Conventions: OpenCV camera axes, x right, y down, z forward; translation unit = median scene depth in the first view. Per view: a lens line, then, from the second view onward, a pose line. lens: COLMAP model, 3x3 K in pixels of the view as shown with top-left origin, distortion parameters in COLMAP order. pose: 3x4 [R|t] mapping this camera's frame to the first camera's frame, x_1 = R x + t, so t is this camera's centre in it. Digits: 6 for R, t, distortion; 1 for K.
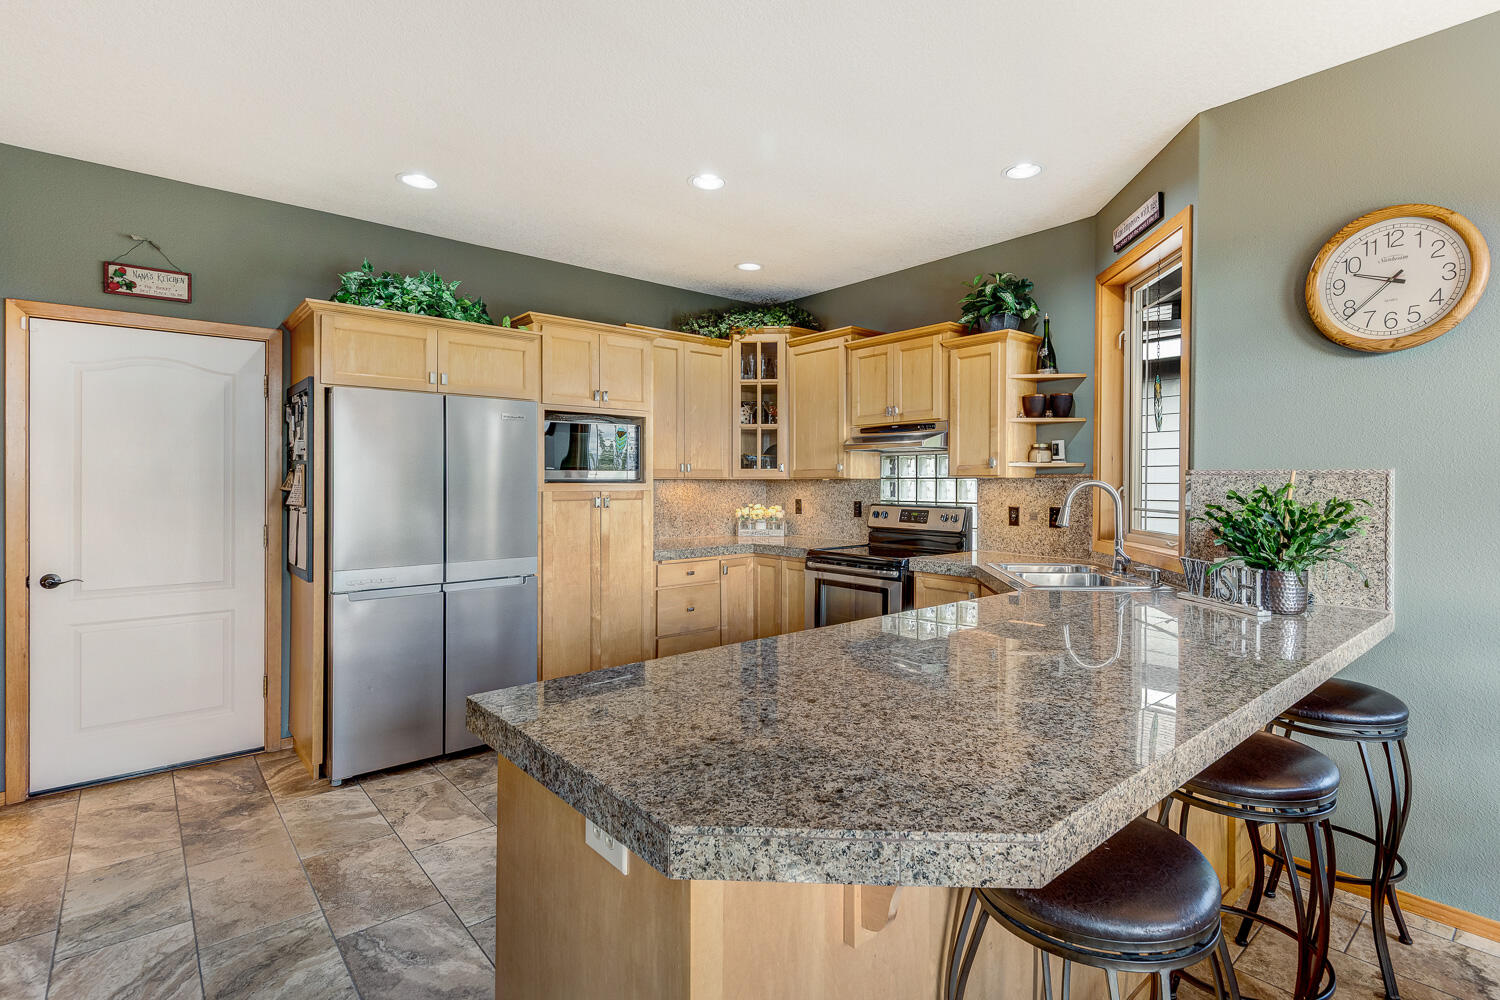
lens RADIAL K [[726.5, 0, 801.8], [0, 726.5, 480.9], [0, 0, 1]] dist [0.029951, -0.012749]
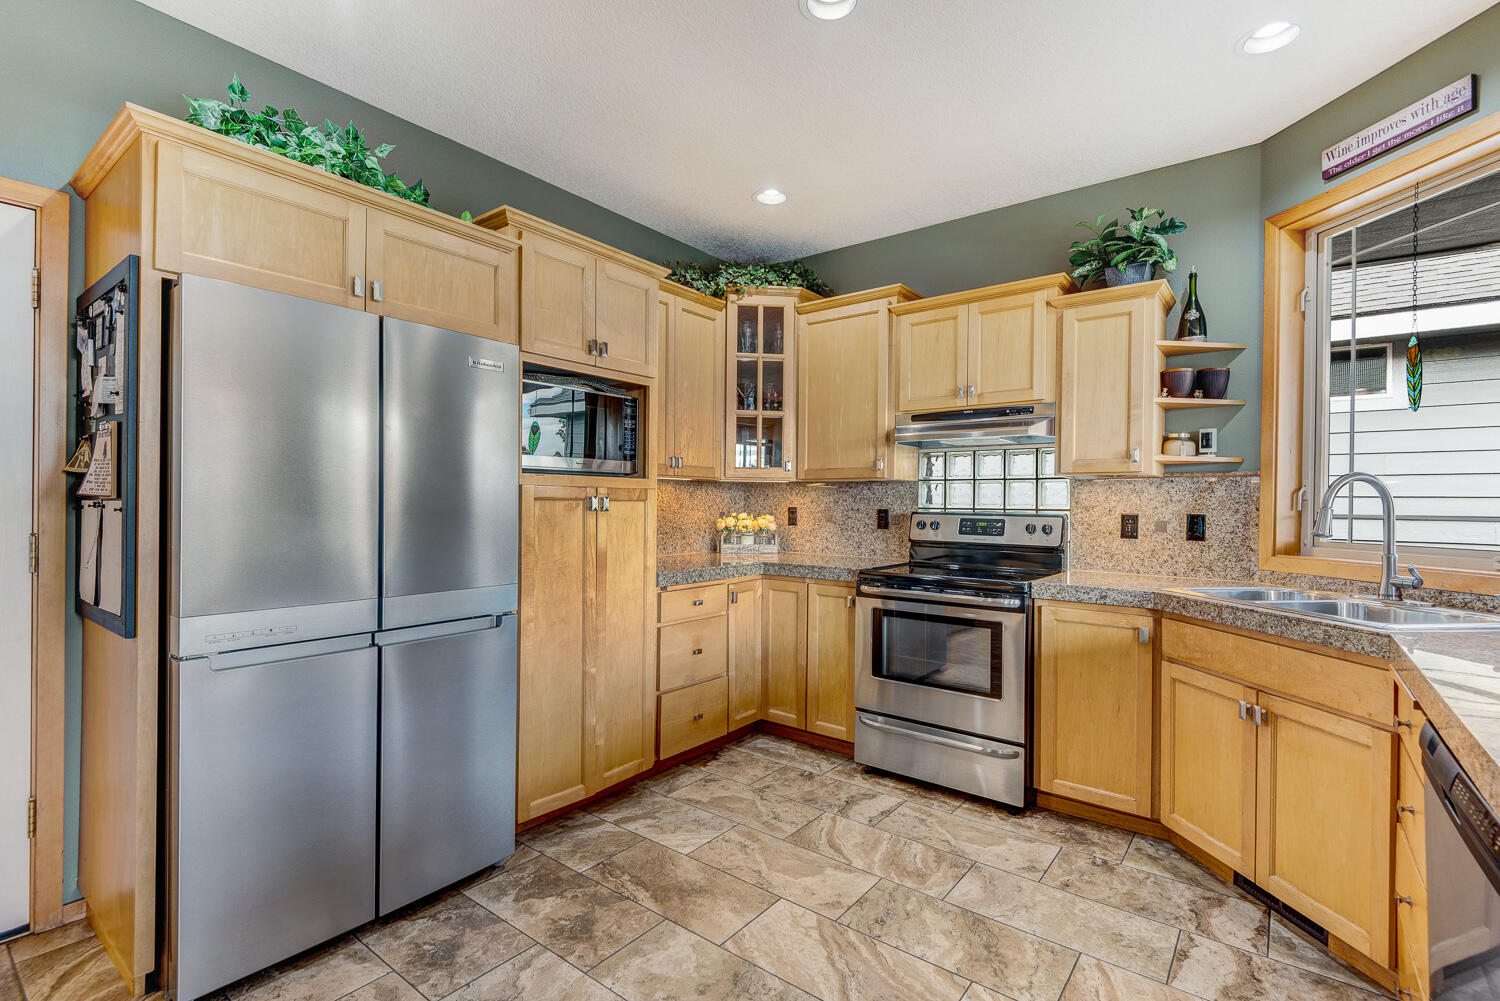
lens RADIAL K [[695.7, 0, 754.5], [0, 695.7, 503.6], [0, 0, 1]] dist [0.019962, -0.009092]
pose [[0.985108, 0.009533, 0.171675, -0.251312], [-0.010049, 0.999947, 0.002134, 0.027764], [-0.171645, -0.003827, 0.985151, 0.338787]]
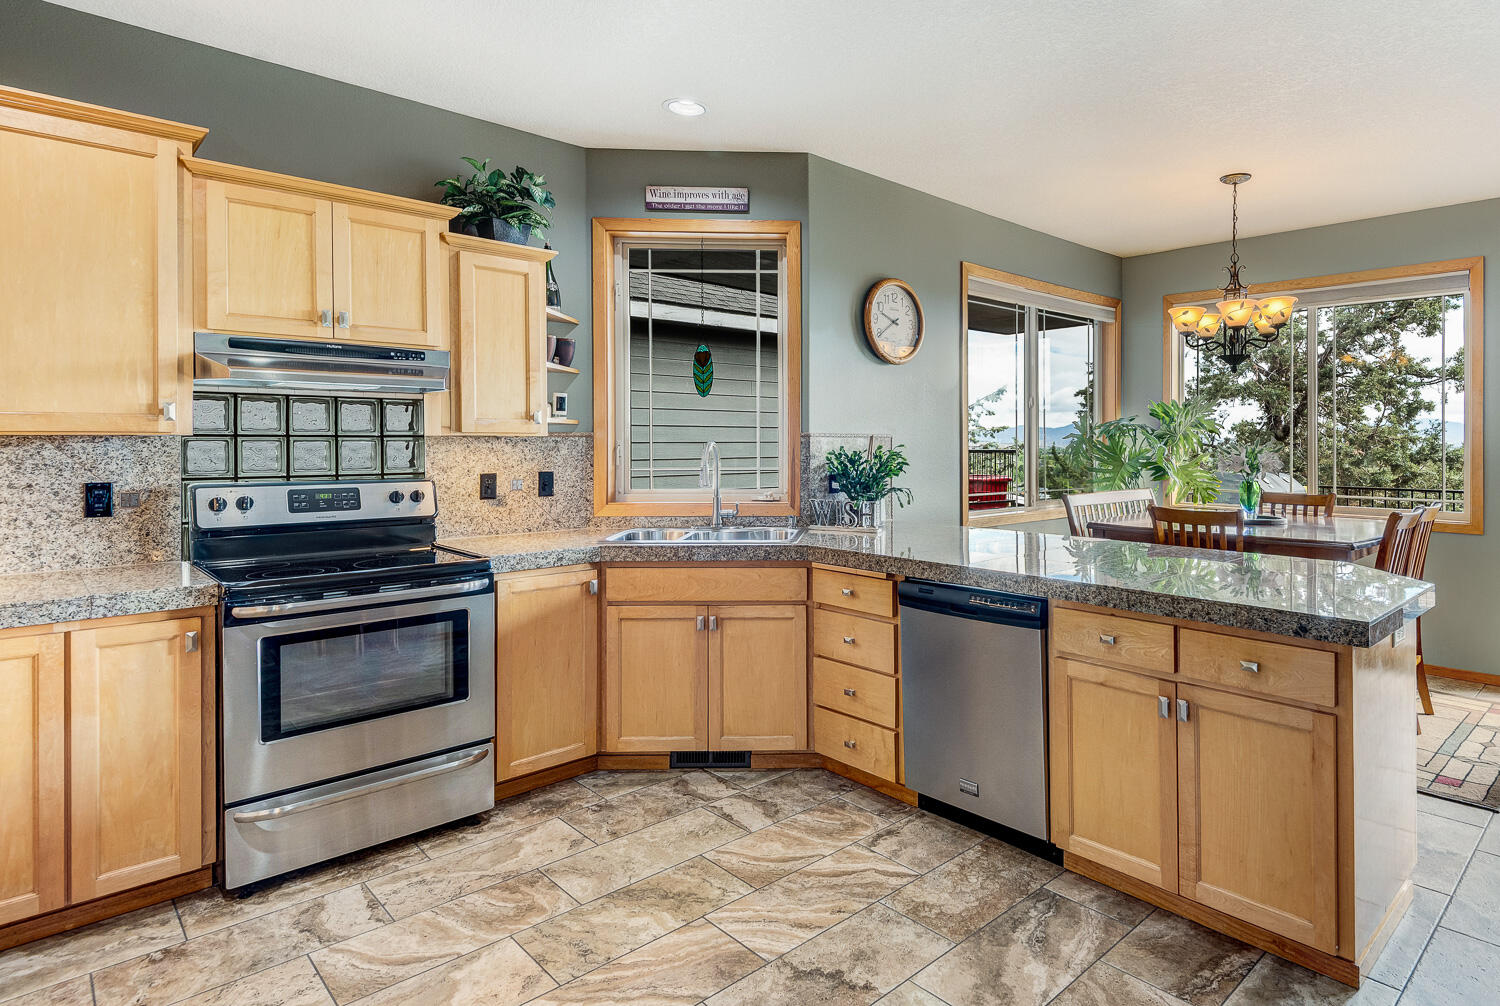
lens RADIAL K [[834.7, 0, 882.8], [0, 834.7, 437.7], [0, 0, 1]] dist [0.032410, -0.013859]
pose [[-0.065617, 0.003102, 0.997840, -0.641354], [-0.002891, 0.999990, -0.003299, -0.000879], [-0.997841, -0.003101, -0.065607, 0.678417]]
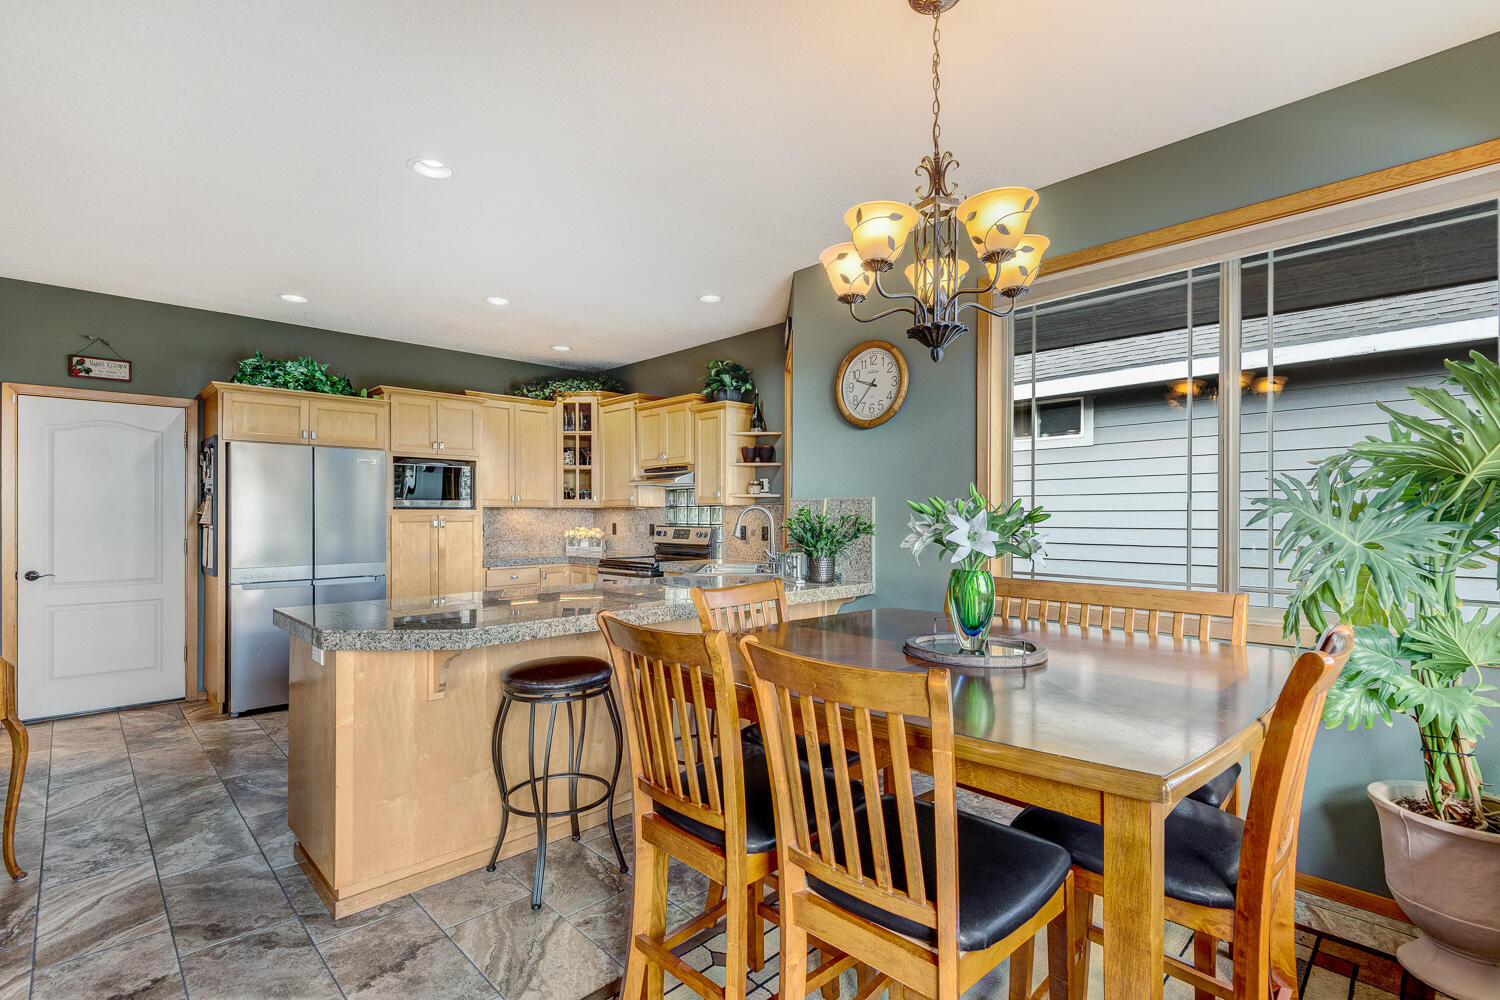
lens RADIAL K [[694.0, 0, 754.6], [0, 694.0, 513.0], [0, 0, 1]] dist [0.021712, -0.010414]
pose [[0.999351, -0.001628, 0.035995, 0.280313], [0.001691, 0.999997, -0.001720, 0.013591], [-0.035992, 0.001779, 0.999350, -0.340973]]
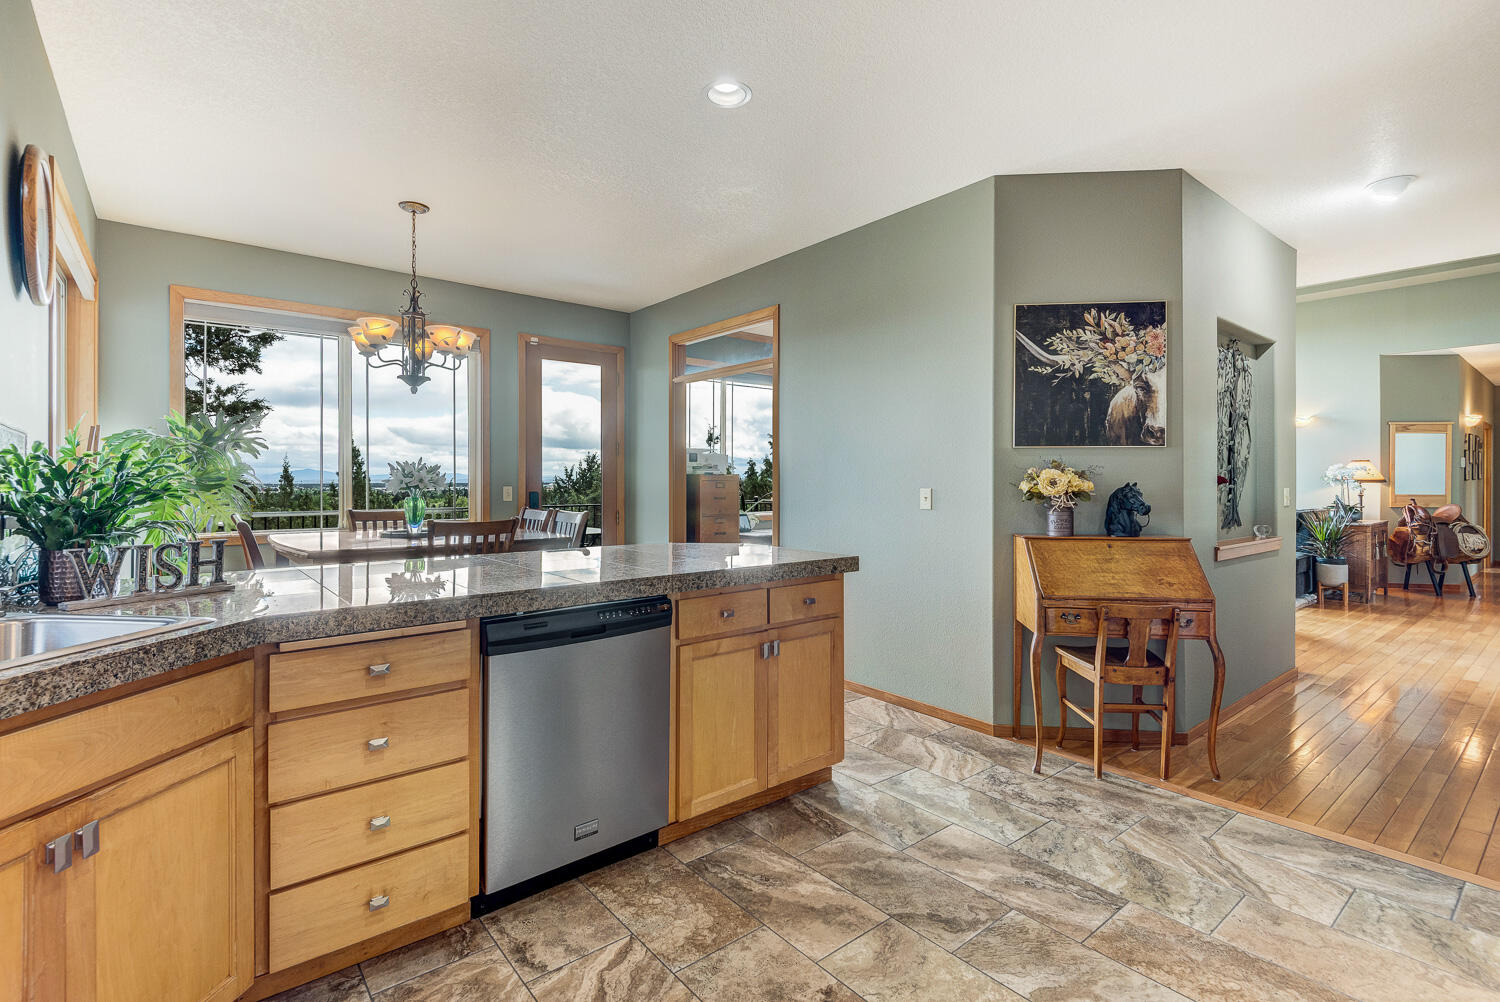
lens RADIAL K [[695.7, 0, 754.5], [0, 695.7, 504.1], [0, 0, 1]] dist [0.019962, -0.009092]
pose [[-0.998664, -0.001128, 0.051668, -0.092056], [0.000396, 0.999566, 0.029470, 0.028271], [-0.051679, 0.029452, -0.998229, 1.074556]]
